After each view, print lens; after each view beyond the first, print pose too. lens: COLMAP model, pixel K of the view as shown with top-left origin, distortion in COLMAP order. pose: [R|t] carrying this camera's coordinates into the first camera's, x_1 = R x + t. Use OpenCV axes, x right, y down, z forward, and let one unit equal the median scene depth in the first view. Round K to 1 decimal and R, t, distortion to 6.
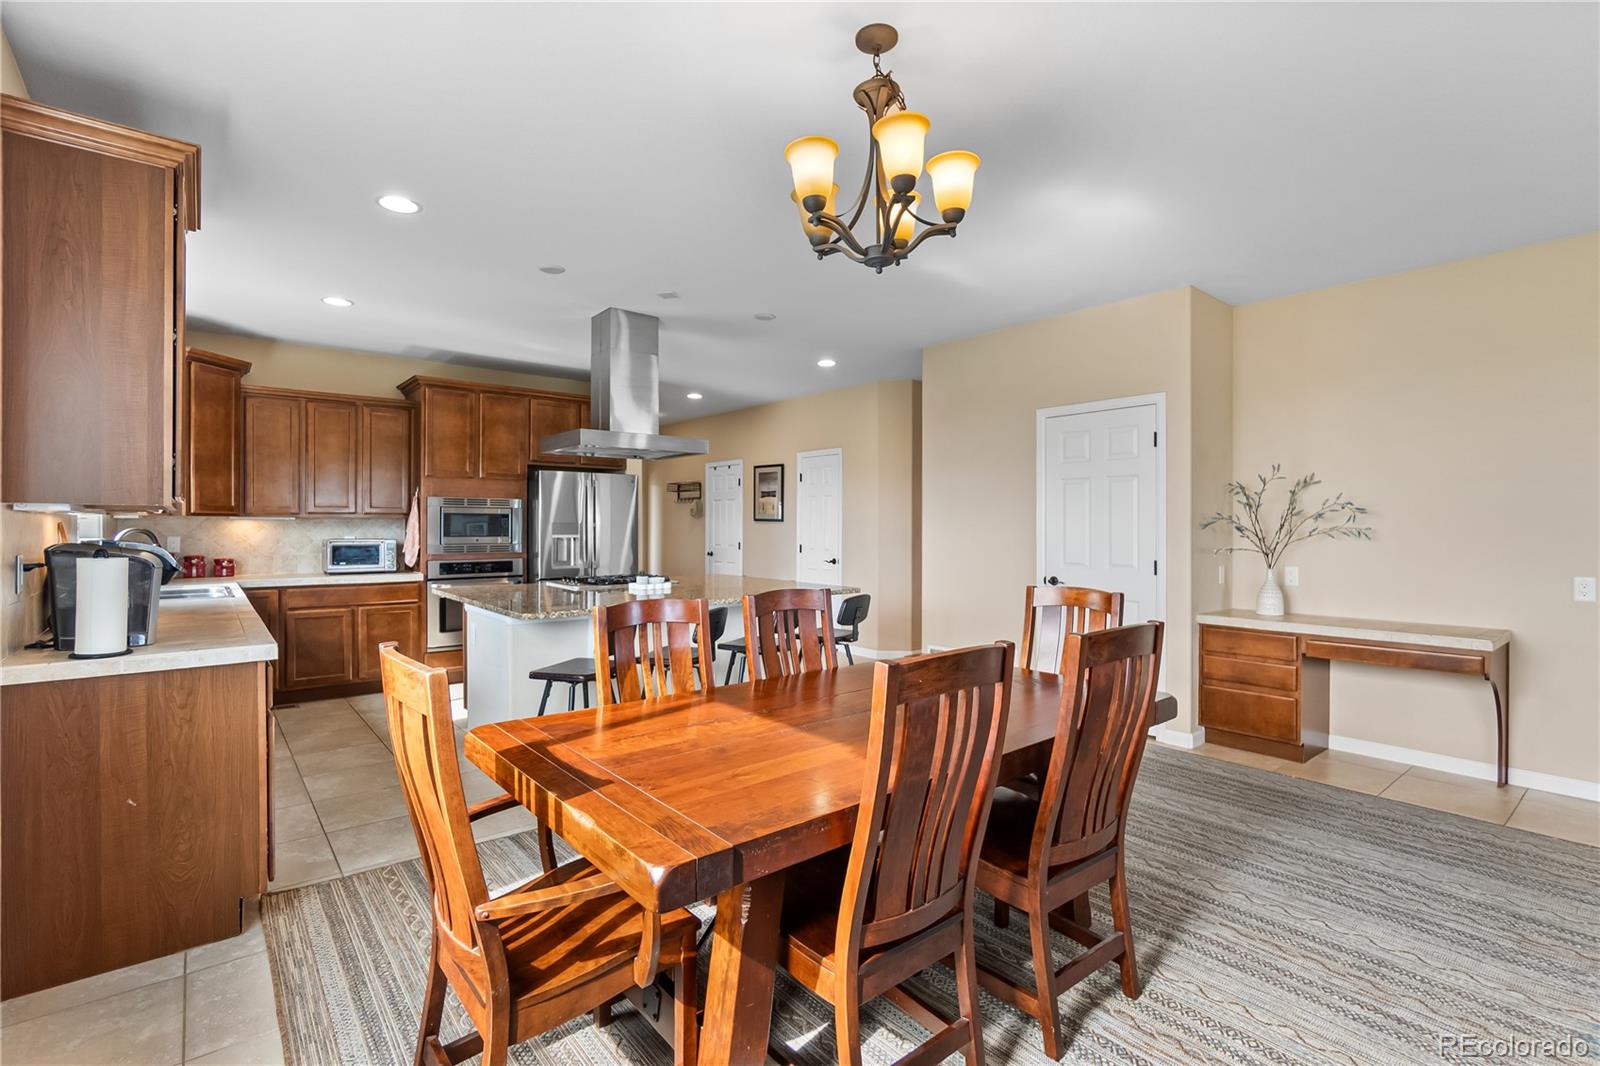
lens RADIAL K [[743.2, 0, 797.1], [0, 743.2, 530.3], [0, 0, 1]] dist [-0.011612, -0.000626]
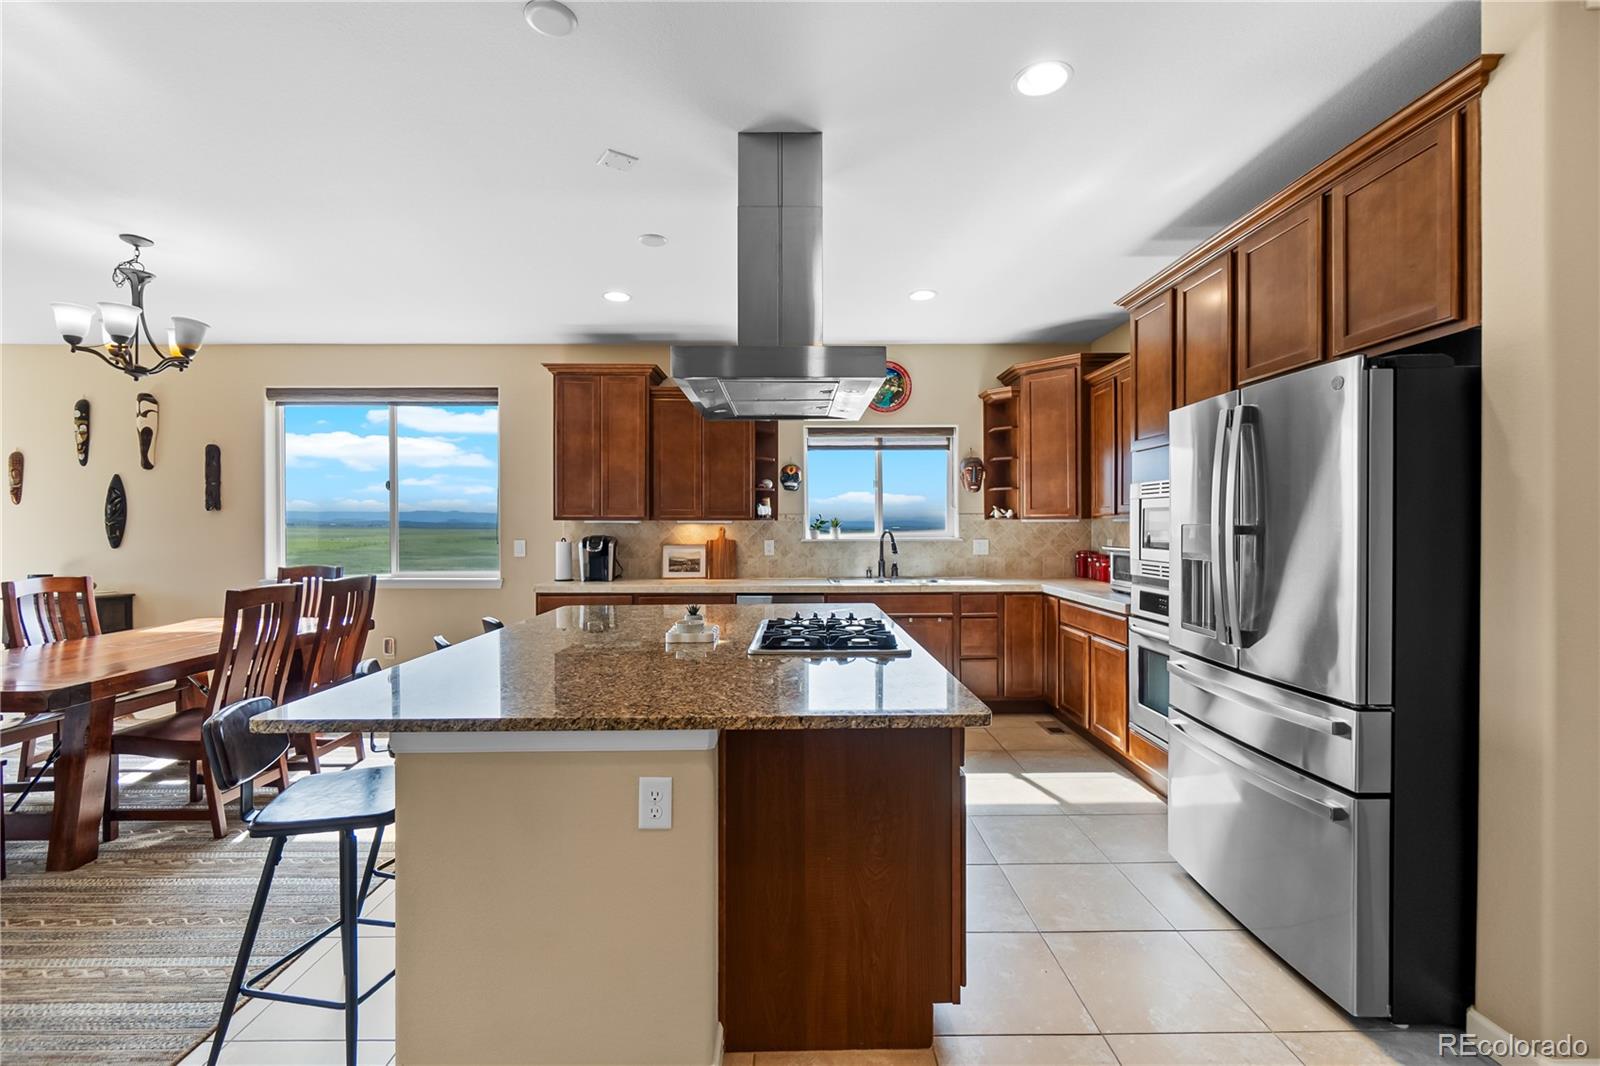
lens RADIAL K [[686.6, 0, 799.2], [0, 686.6, 532.7], [0, 0, 1]] dist [-0.004147, -0.000308]
pose [[-0.627171, 0.010194, -0.778815, 0.141171], [-0.001394, 0.999898, 0.014210, -0.011824], [0.778881, 0.009998, -0.627092, 1.162621]]
